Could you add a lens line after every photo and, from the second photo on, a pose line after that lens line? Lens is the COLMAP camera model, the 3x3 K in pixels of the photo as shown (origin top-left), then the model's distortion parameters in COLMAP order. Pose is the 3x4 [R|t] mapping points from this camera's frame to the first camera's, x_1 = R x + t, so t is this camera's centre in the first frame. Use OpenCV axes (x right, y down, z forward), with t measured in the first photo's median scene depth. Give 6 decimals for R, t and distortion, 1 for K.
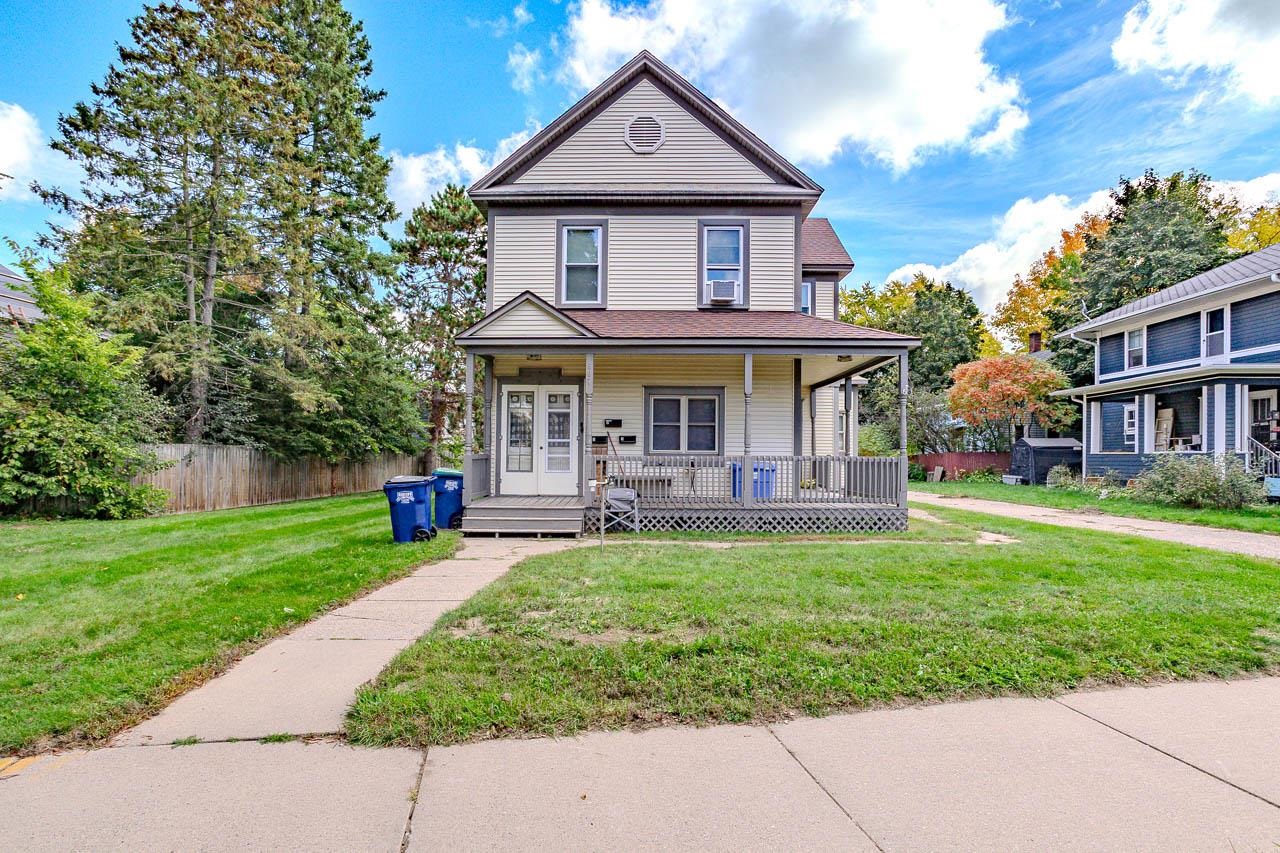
lens RADIAL K [[663.1, 0, 645.0], [0, 663.1, 449.8], [0, 0, 1]] dist [-0.016524, 0.000078]
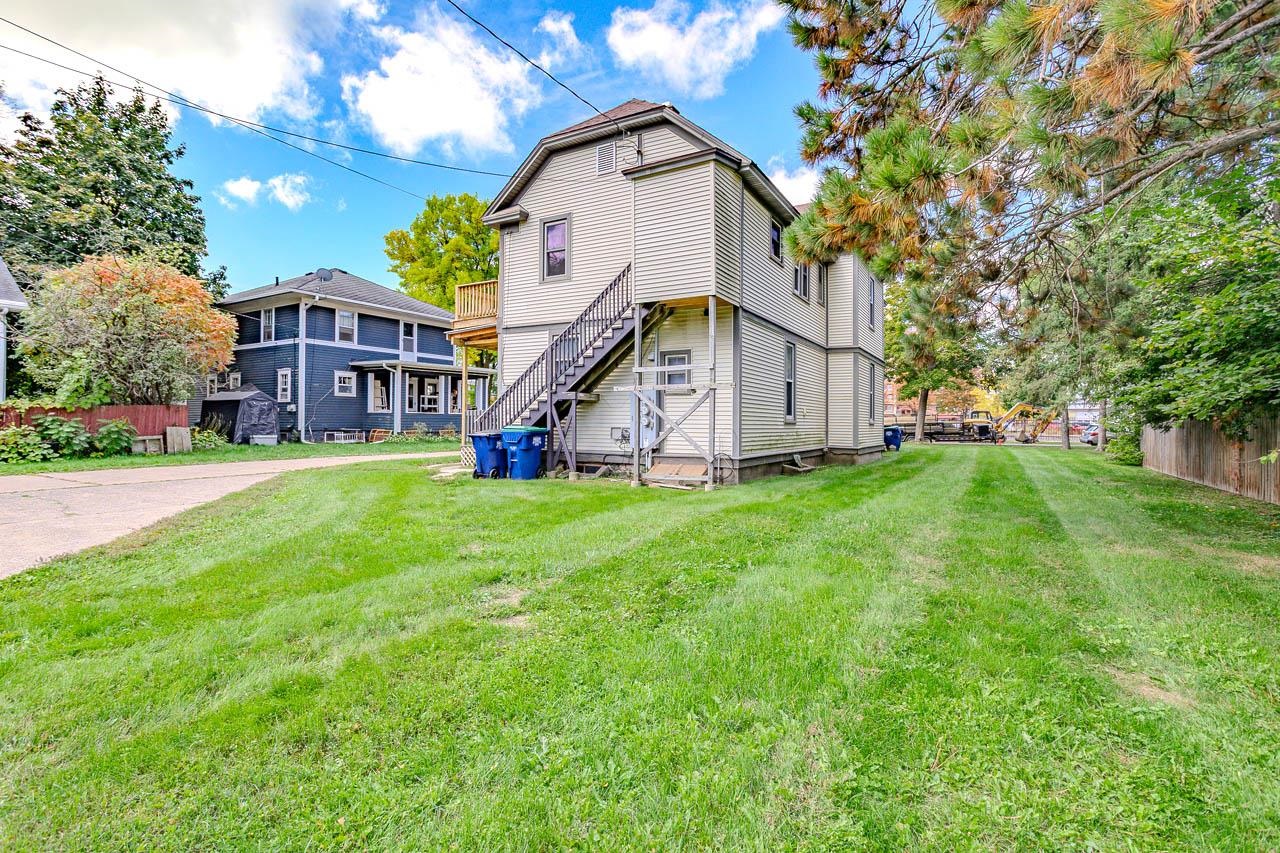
lens RADIAL K [[624.8, 0, 640.0], [0, 624.8, 426.5], [0, 0, 1]] dist [-0.011577, 0.000843]
pose [[-0.867341, -0.013566, 0.497529, -0.574919], [-0.016129, 0.999870, -0.000854, 0.045161], [-0.497453, -0.008765, -0.867447, 3.166141]]
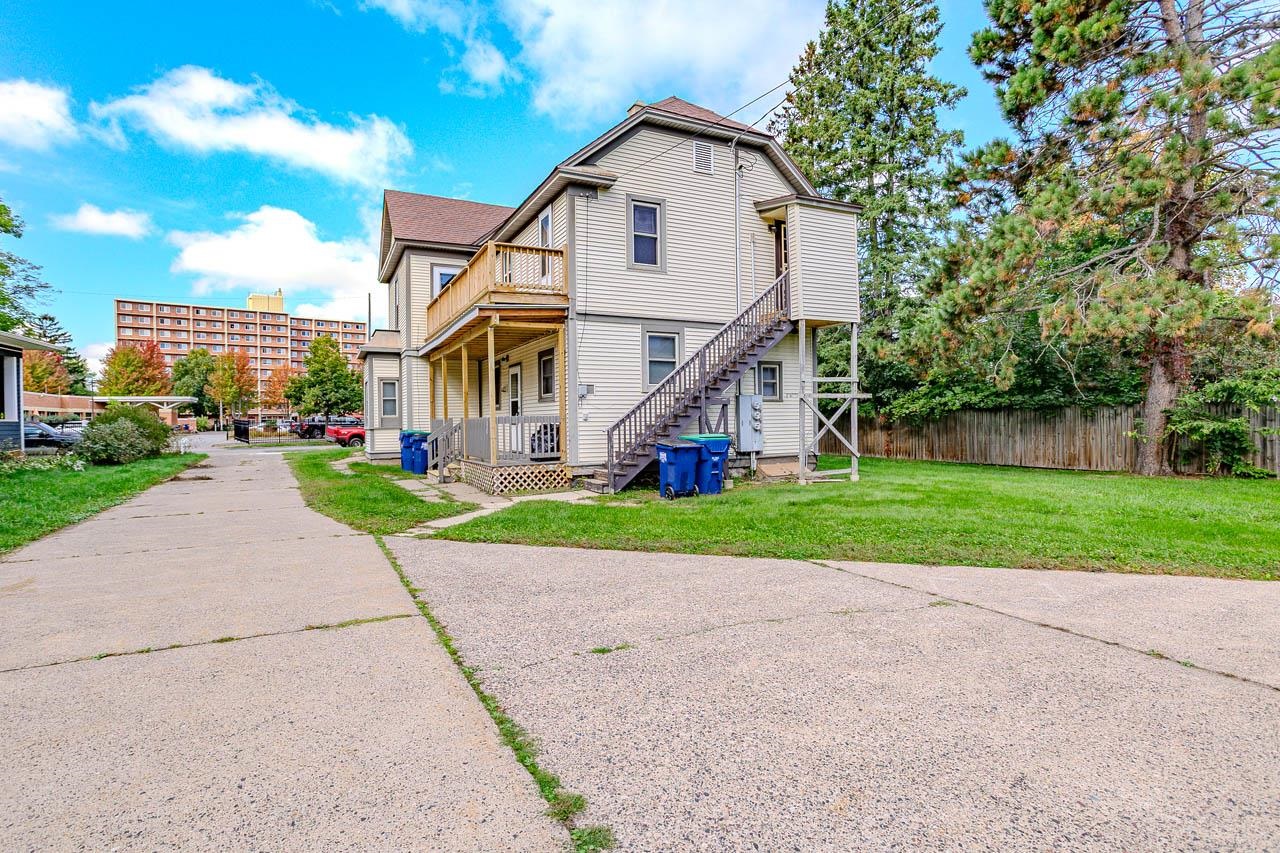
lens RADIAL K [[624.8, 0, 640.0], [0, 624.8, 426.5], [0, 0, 1]] dist [-0.011577, 0.000843]
pose [[-0.893288, 0.011718, -0.449333, 0.567332], [0.013642, 0.999906, -0.001045, 0.035889], [0.449278, -0.007063, -0.893364, 3.154114]]
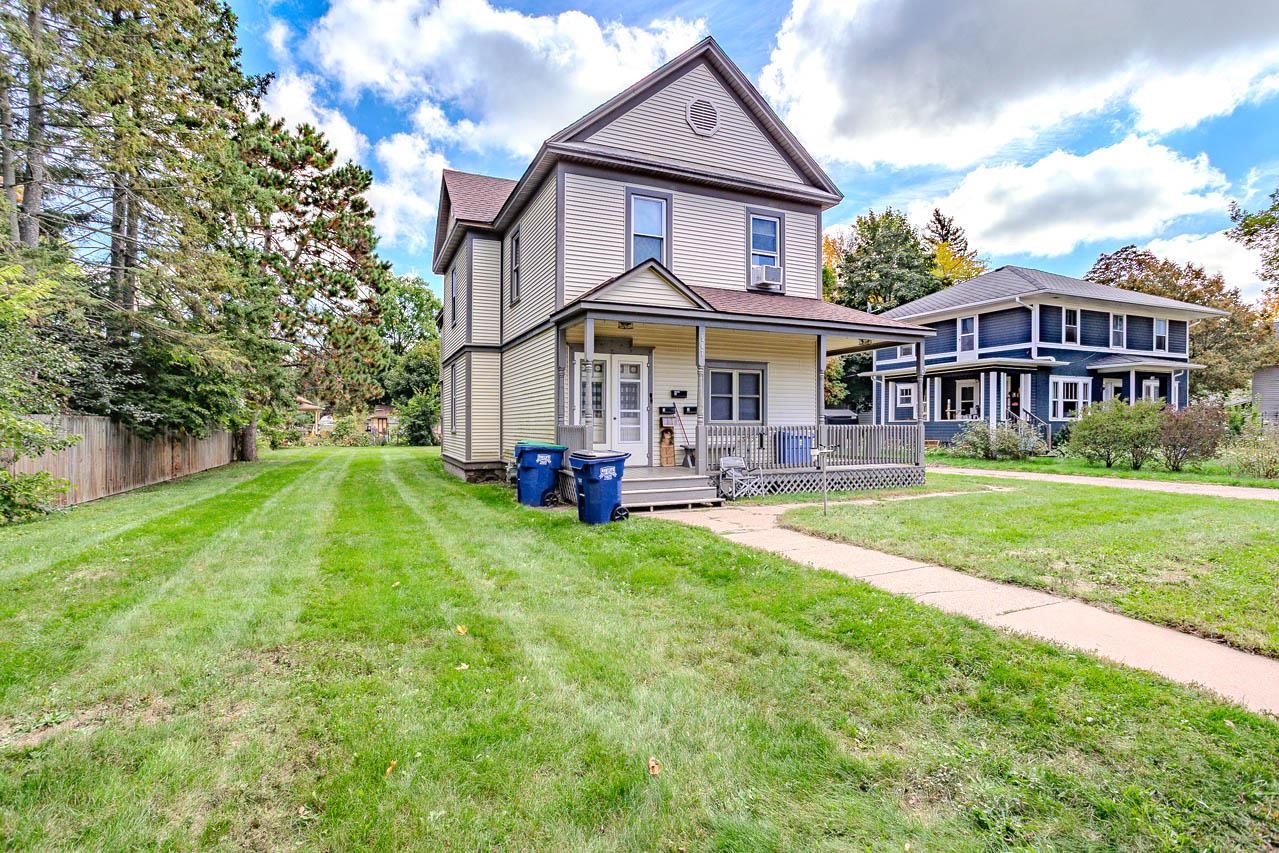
lens RADIAL K [[624.4, 0, 639.5], [0, 624.4, 426.5], [0, 0, 1]] dist [-0.011577, 0.000843]
pose [[0.904662, -0.008537, 0.426045, -0.515520], [0.003319, 0.999910, 0.012988, -0.002898], [-0.426117, -0.010336, 0.904609, 0.149262]]
